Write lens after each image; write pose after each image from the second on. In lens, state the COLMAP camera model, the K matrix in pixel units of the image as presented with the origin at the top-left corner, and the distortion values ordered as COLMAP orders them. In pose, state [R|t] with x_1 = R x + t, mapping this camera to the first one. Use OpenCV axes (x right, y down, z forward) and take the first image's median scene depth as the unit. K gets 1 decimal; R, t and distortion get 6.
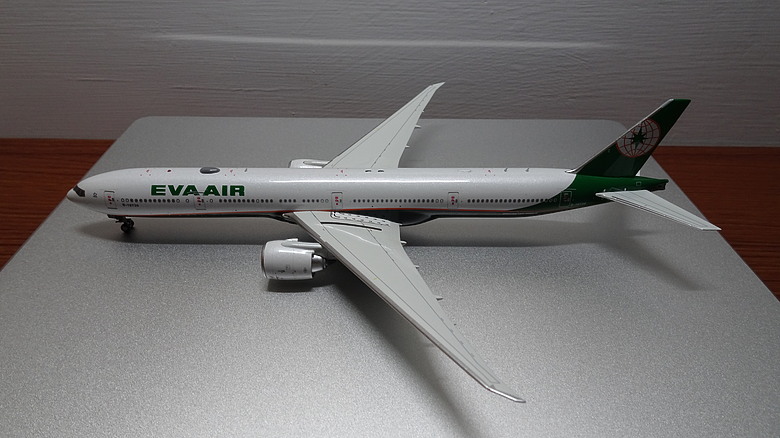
lens RADIAL K [[570.7, 0, 390.0], [0, 570.7, 219.0], [0, 0, 1]] dist [-0.001754, -0.002810]
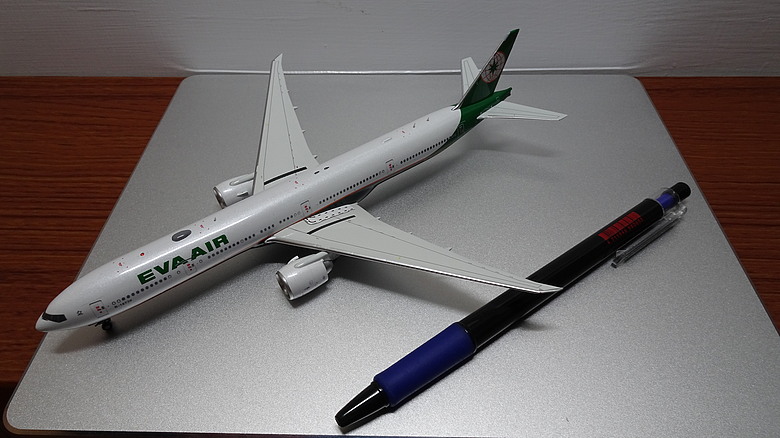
lens RADIAL K [[570.7, 0, 390.0], [0, 570.7, 219.0], [0, 0, 1]] dist [-0.001754, -0.002810]
pose [[0.808824, -0.436324, 0.394240, -0.410350], [0.346558, 0.895303, 0.279874, -0.270977], [-0.475080, -0.089741, 0.875355, -0.059265]]
